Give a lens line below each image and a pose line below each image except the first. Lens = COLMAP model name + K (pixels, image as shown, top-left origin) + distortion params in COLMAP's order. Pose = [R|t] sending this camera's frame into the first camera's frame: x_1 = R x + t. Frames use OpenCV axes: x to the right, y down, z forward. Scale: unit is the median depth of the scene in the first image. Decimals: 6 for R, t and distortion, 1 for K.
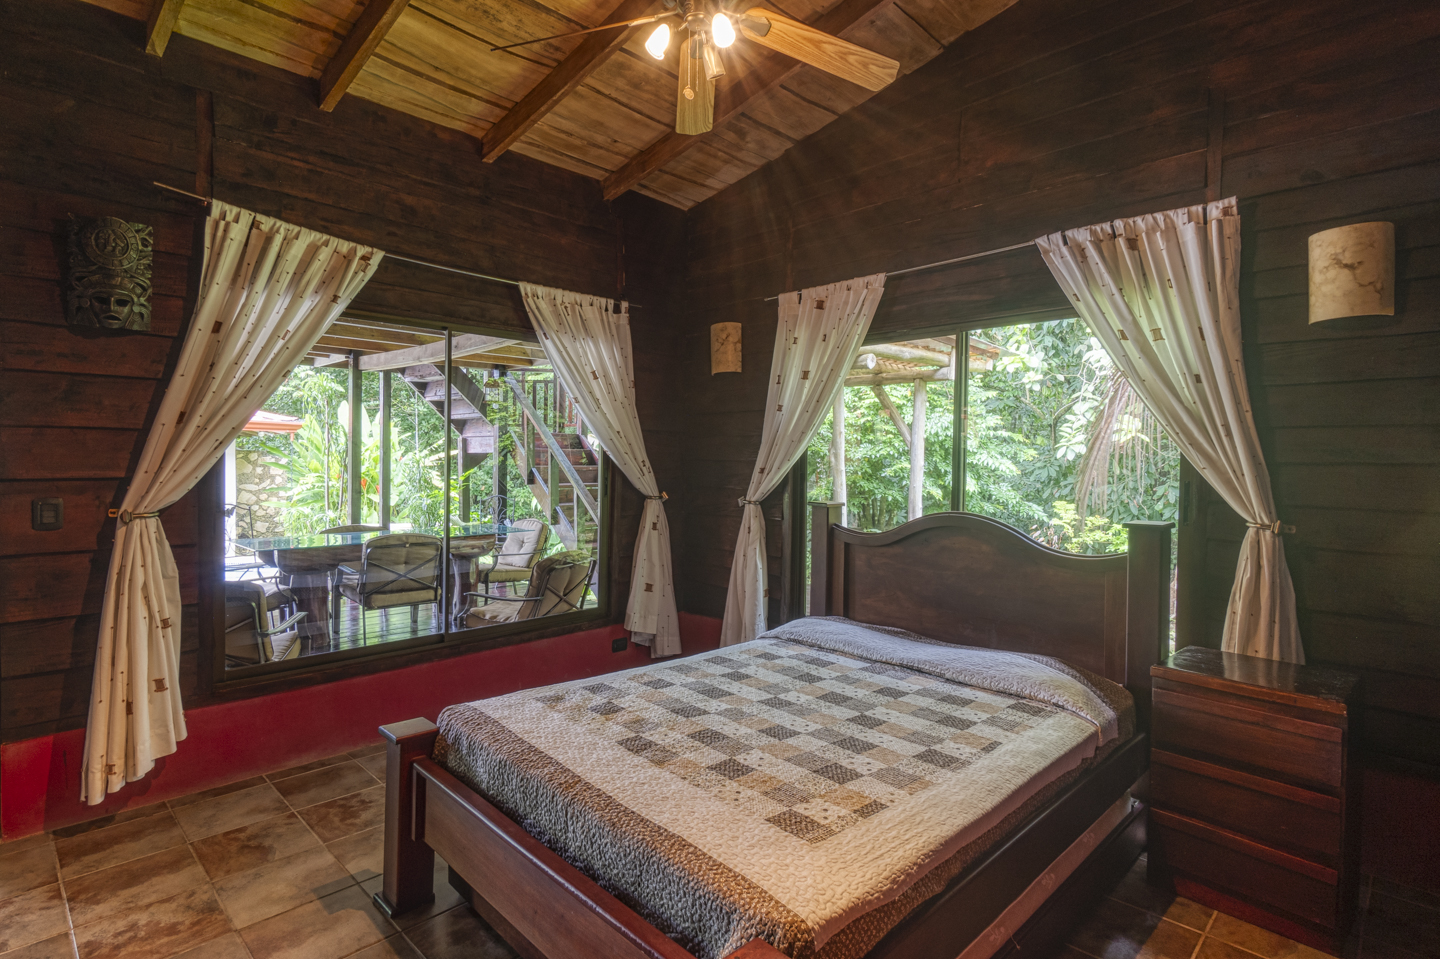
lens RADIAL K [[729.9, 0, 722.0], [0, 729.9, 471.8], [0, 0, 1]] dist [0.006202, -0.002763]
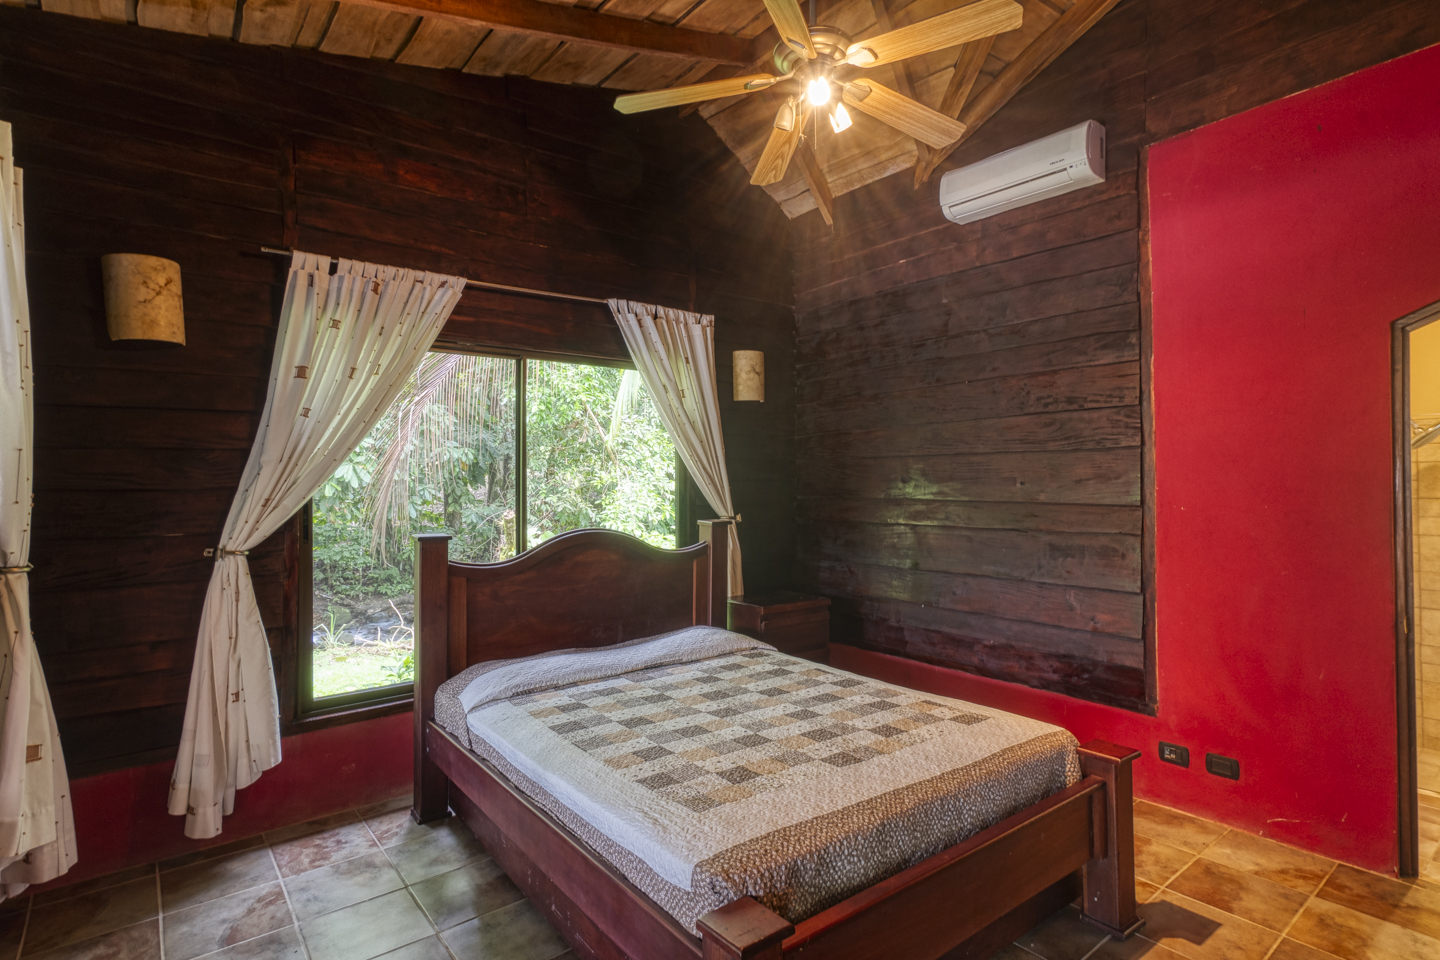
lens RADIAL K [[729.9, 0, 722.0], [0, 729.9, 472.3], [0, 0, 1]] dist [0.006202, -0.002763]
pose [[0.113427, -0.003159, 0.993541, -0.920470], [0.025822, 0.999667, 0.000231, -0.030822], [-0.993211, 0.025629, 0.113471, 0.824375]]
